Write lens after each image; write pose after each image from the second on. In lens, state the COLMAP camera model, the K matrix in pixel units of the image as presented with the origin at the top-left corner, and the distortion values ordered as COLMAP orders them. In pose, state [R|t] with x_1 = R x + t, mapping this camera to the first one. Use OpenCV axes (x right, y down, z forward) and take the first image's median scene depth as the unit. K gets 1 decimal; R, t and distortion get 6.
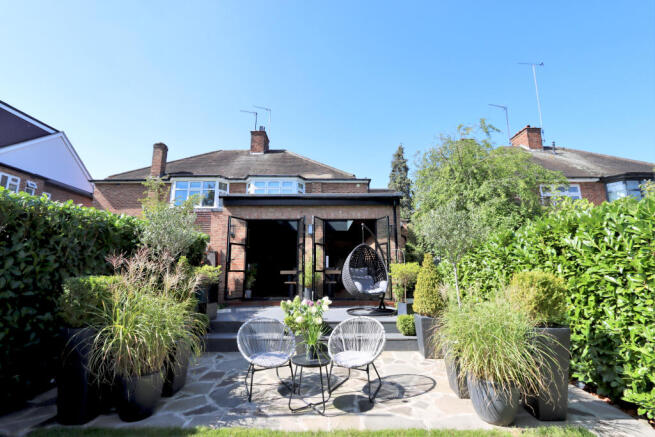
lens RADIAL K [[302.4, 0, 324.4], [0, 302.4, 211.6], [0, 0, 1]] dist [-0.012922, -0.000314]
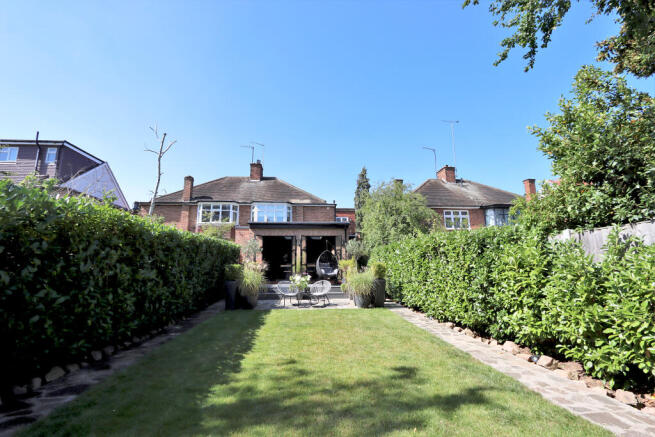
lens RADIAL K [[302.4, 0, 324.4], [0, 302.4, 211.6], [0, 0, 1]] dist [-0.012922, -0.000314]
pose [[0.996692, 0.010483, 0.080597, -0.025532], [-0.010872, 0.999931, 0.004383, -0.078813], [-0.080546, -0.005245, 0.996737, -0.488905]]
